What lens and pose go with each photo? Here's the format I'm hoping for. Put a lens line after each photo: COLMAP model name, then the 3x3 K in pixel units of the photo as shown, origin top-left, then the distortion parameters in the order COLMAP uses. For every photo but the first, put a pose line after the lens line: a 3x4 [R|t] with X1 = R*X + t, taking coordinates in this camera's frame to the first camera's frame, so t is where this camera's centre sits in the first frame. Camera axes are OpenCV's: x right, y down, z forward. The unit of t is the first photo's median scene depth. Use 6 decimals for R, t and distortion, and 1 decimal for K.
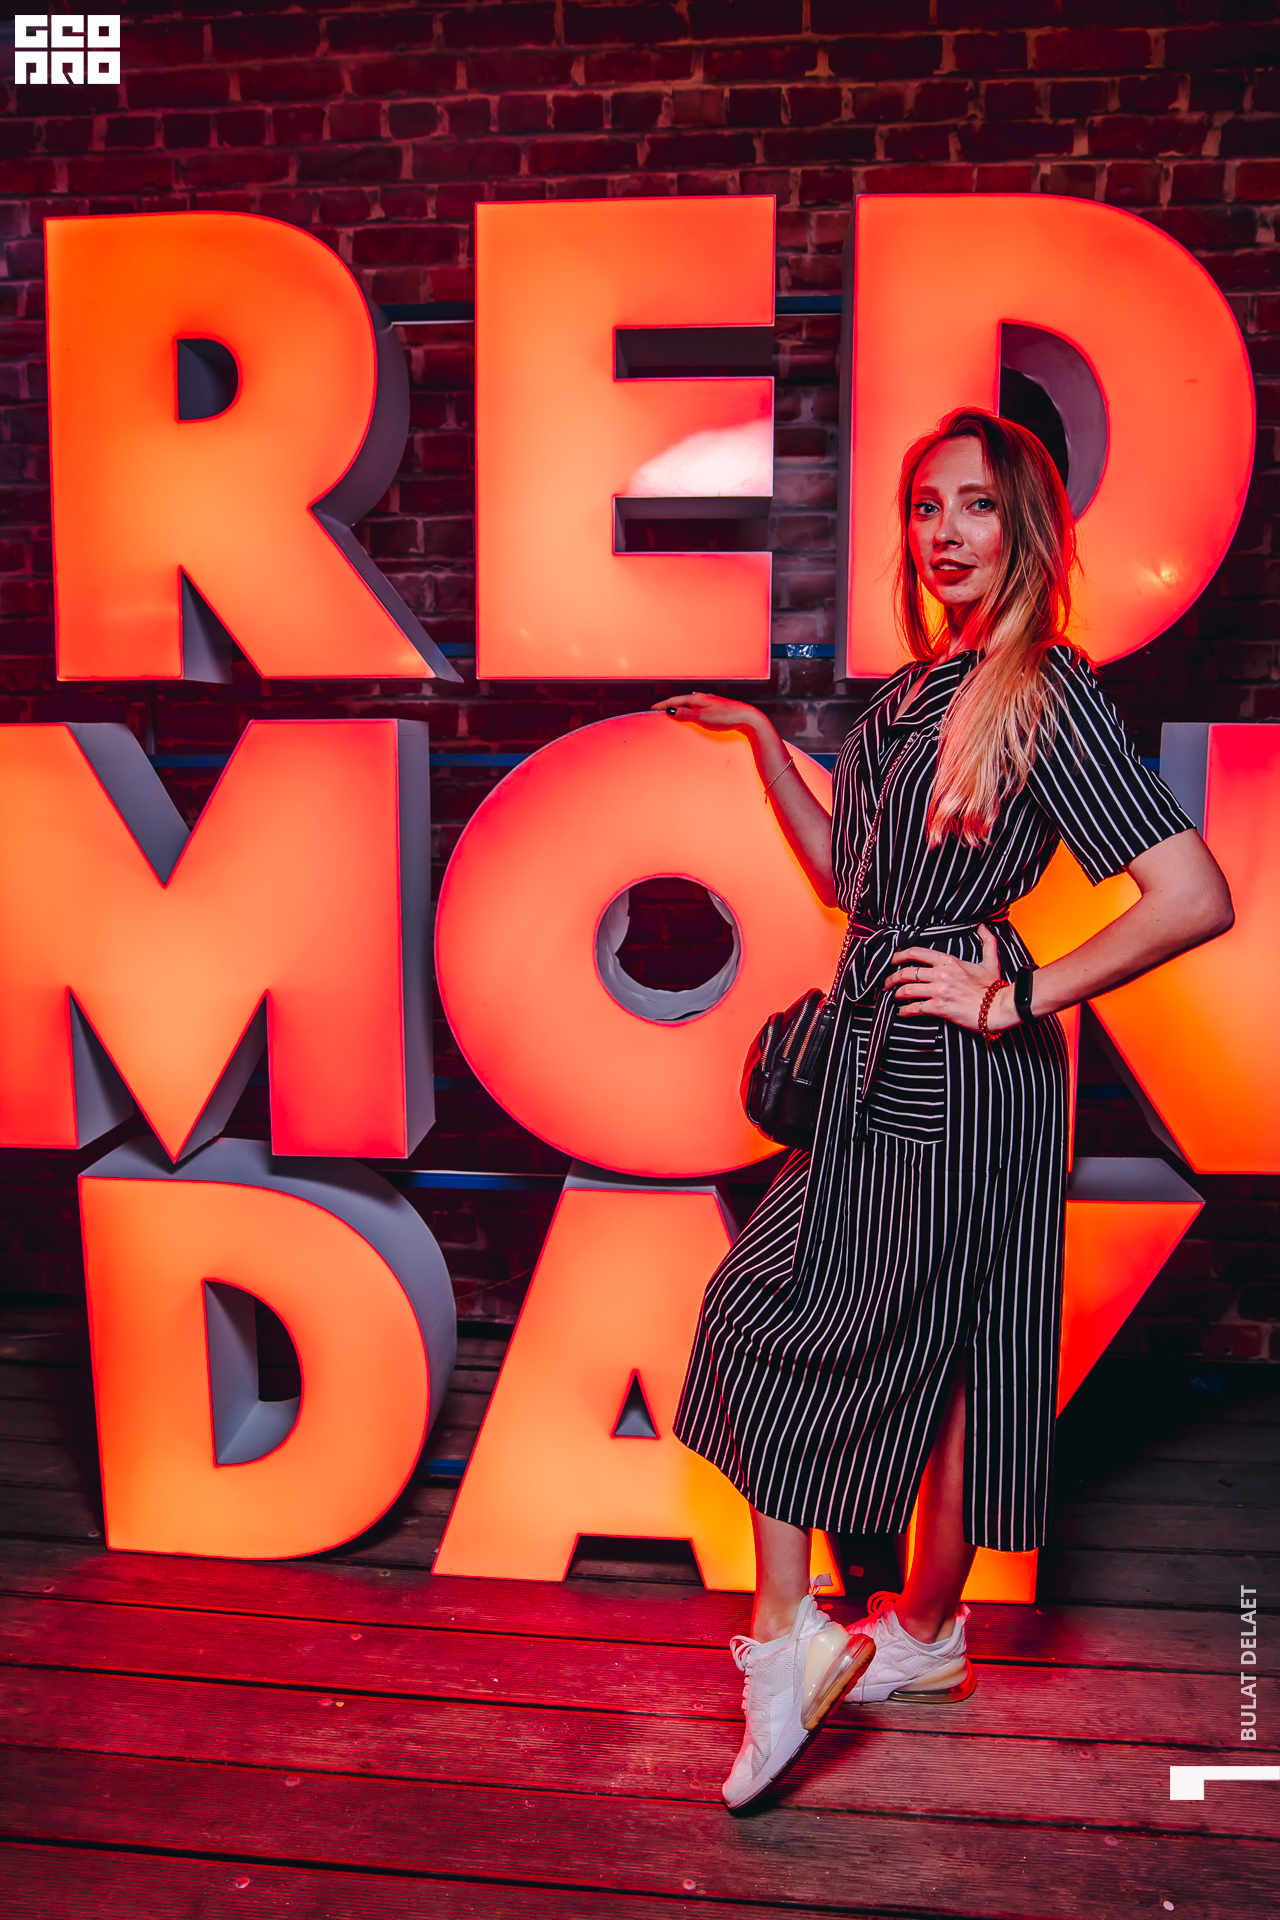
lens RADIAL K [[1313.9, 0, 622.7], [0, 1313.9, 885.0], [0, 0, 1]] dist [-0.108698, 0.079466]
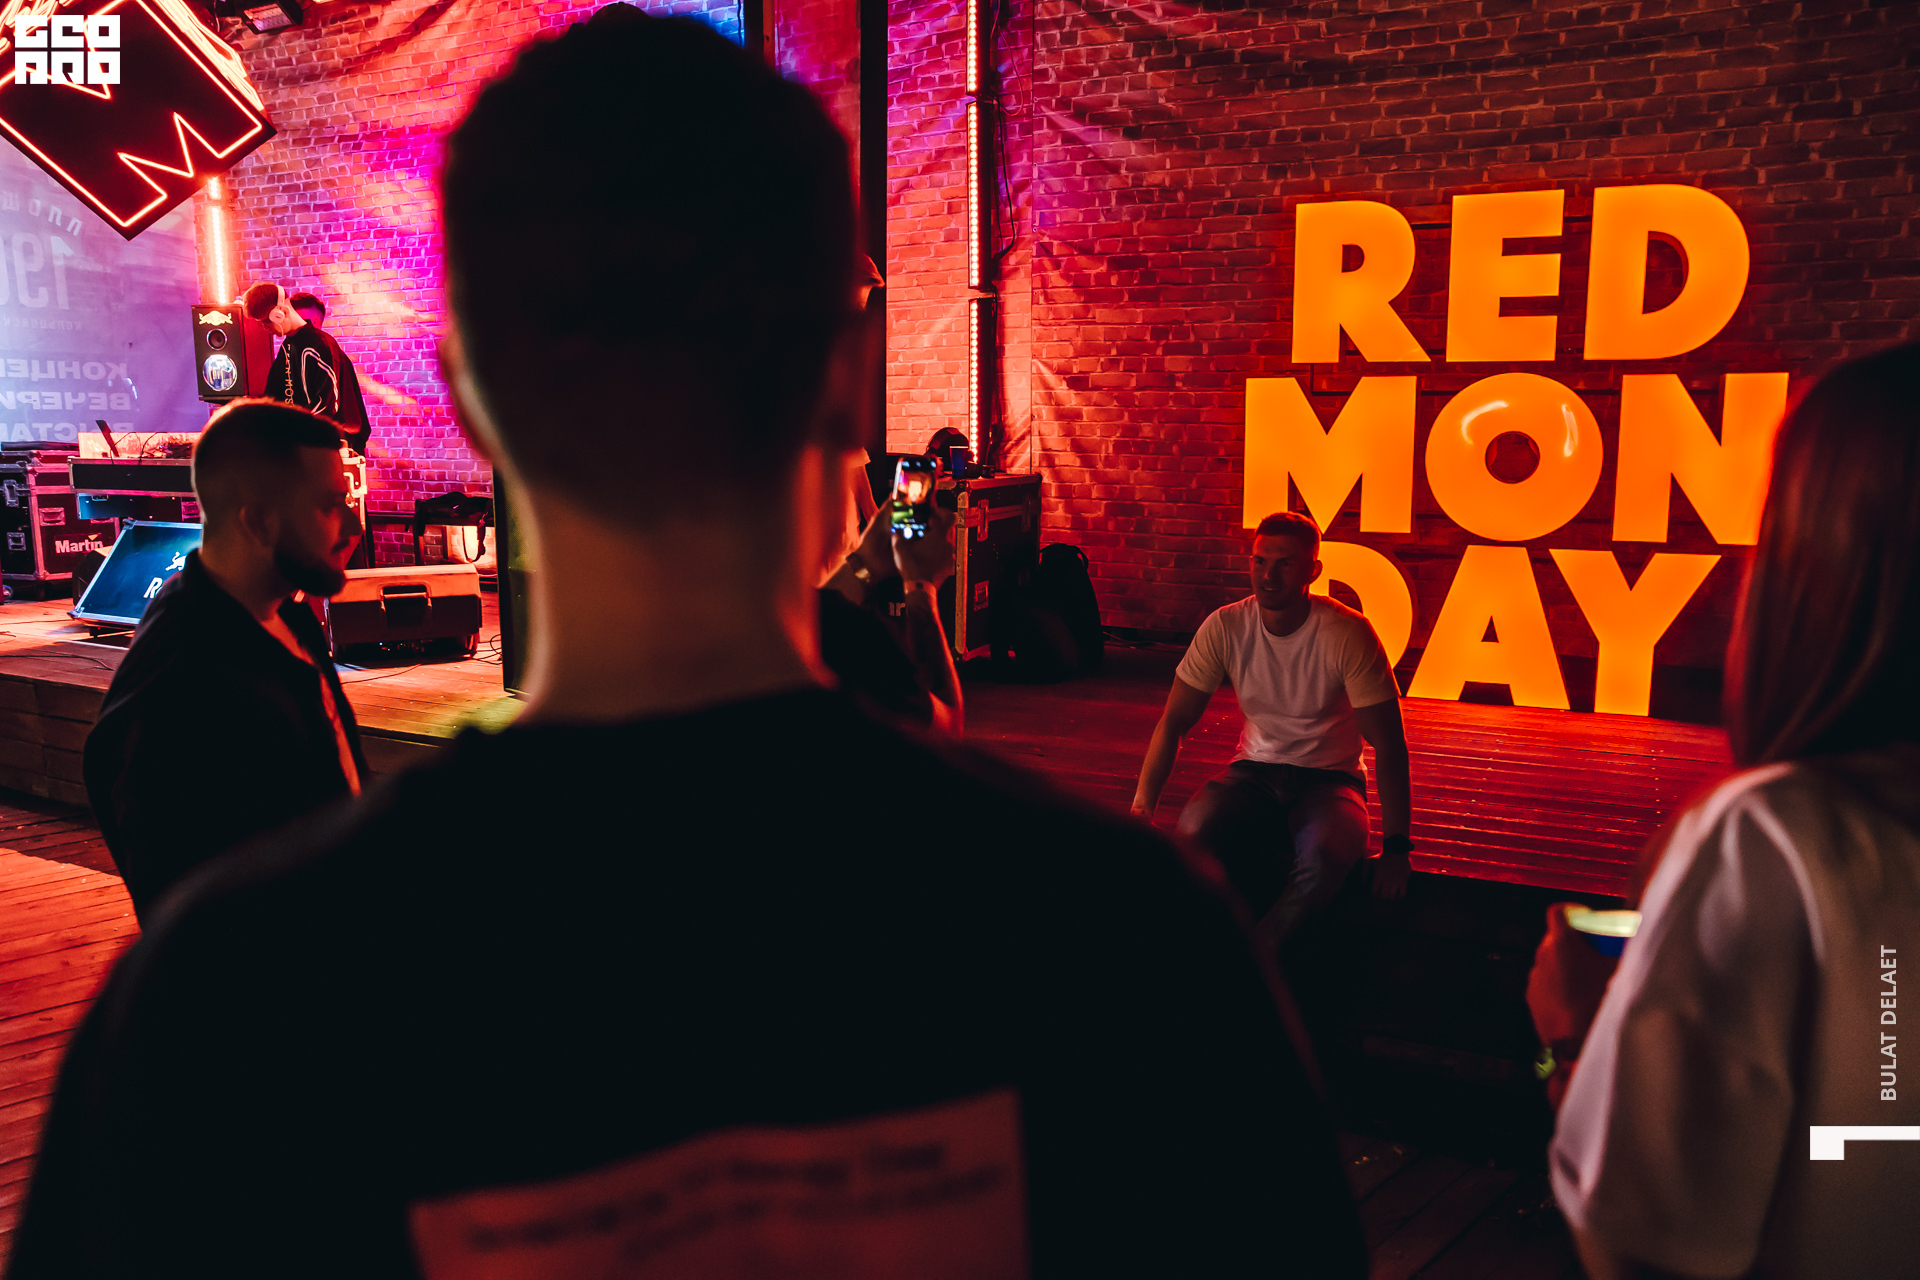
lens RADIAL K [[1285.4, 0, 960.0], [0, 1285.4, 640.0], [0, 0, 1]] dist [-0.103654, 0.075508]
pose [[0.933784, 0.053518, -0.353813, -0.074982], [-0.038278, 0.998018, 0.049940, 0.281311], [0.355785, -0.033090, 0.933982, -1.582920]]
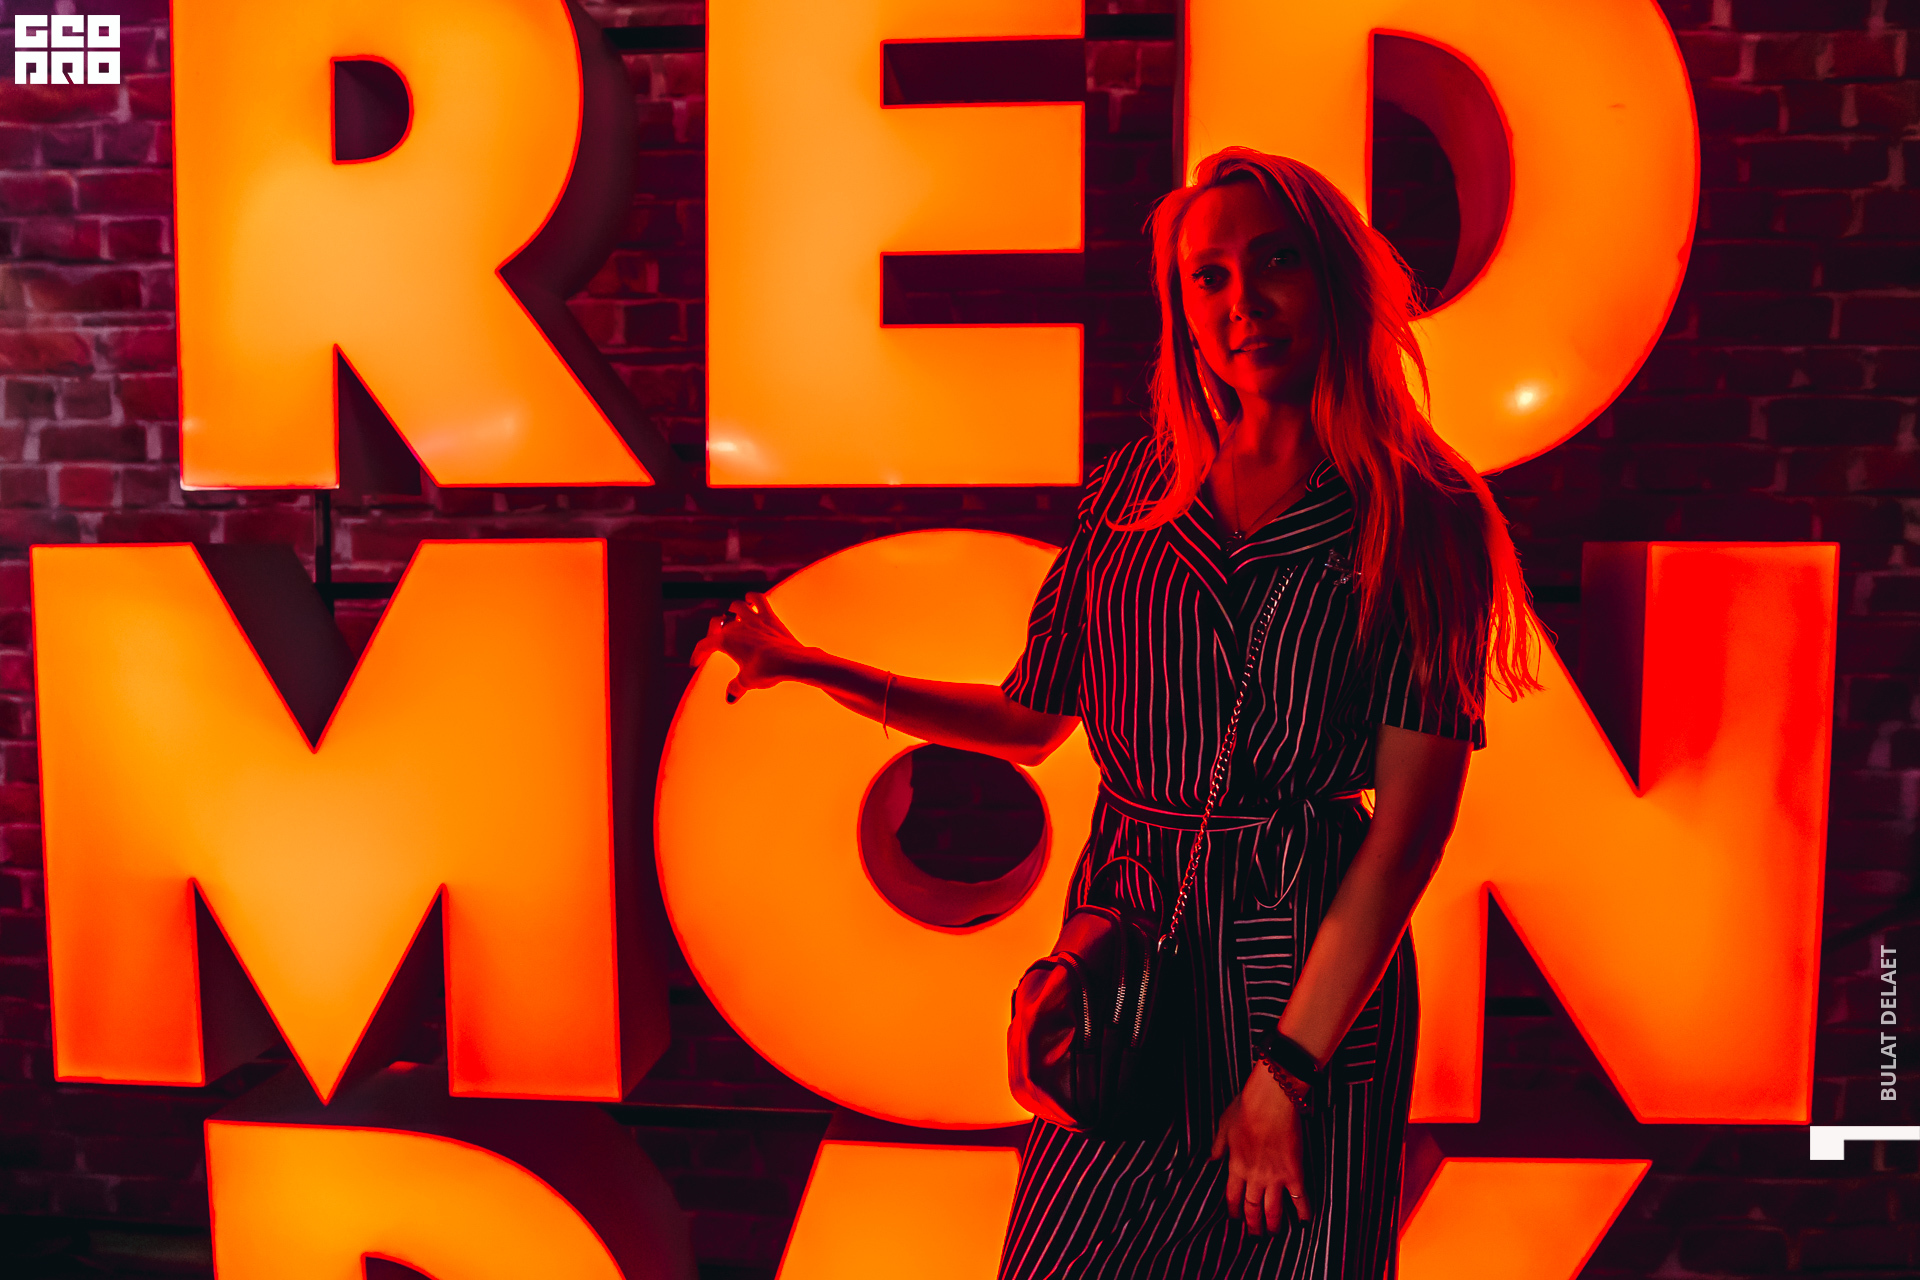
lens RADIAL K [[1351.4, 0, 1003.6], [0, 1351.4, 637.9], [0, 0, 1]] dist [-0.109675, 0.072427]
pose [[0.999951, -0.000747, 0.009906, 0.046206], [0.001271, 0.998597, -0.052939, -0.020745], [-0.009853, 0.052949, 0.998549, 0.164657]]
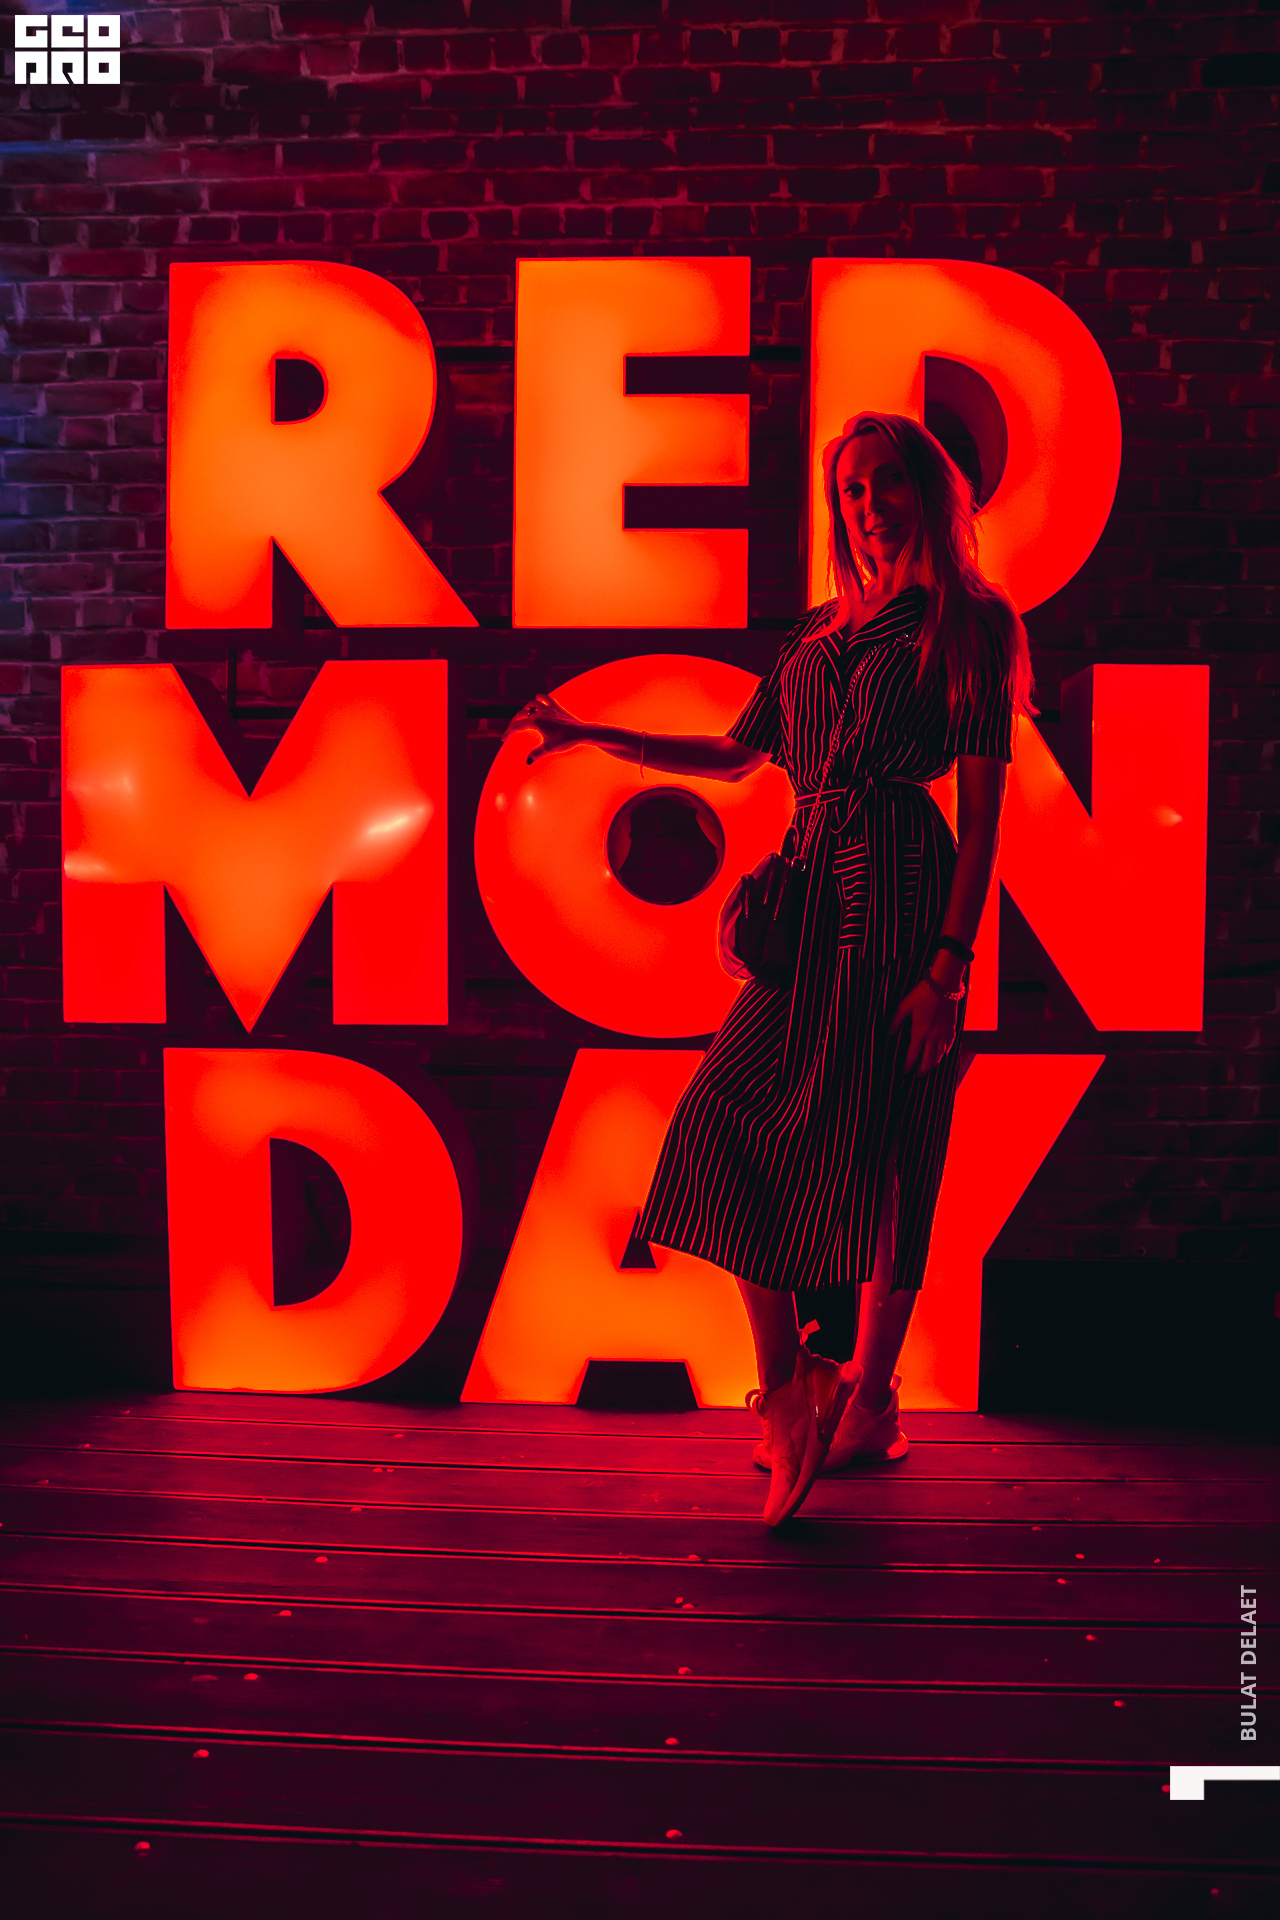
lens RADIAL K [[1285.4, 0, 640.0], [0, 1285.4, 960.0], [0, 0, 1]] dist [-0.103654, 0.075508]
pose [[0.999027, 0.003557, 0.043954, -0.033506], [-0.000298, 0.997264, -0.073917, 0.196089], [-0.044097, 0.073832, 0.996295, -0.150613]]
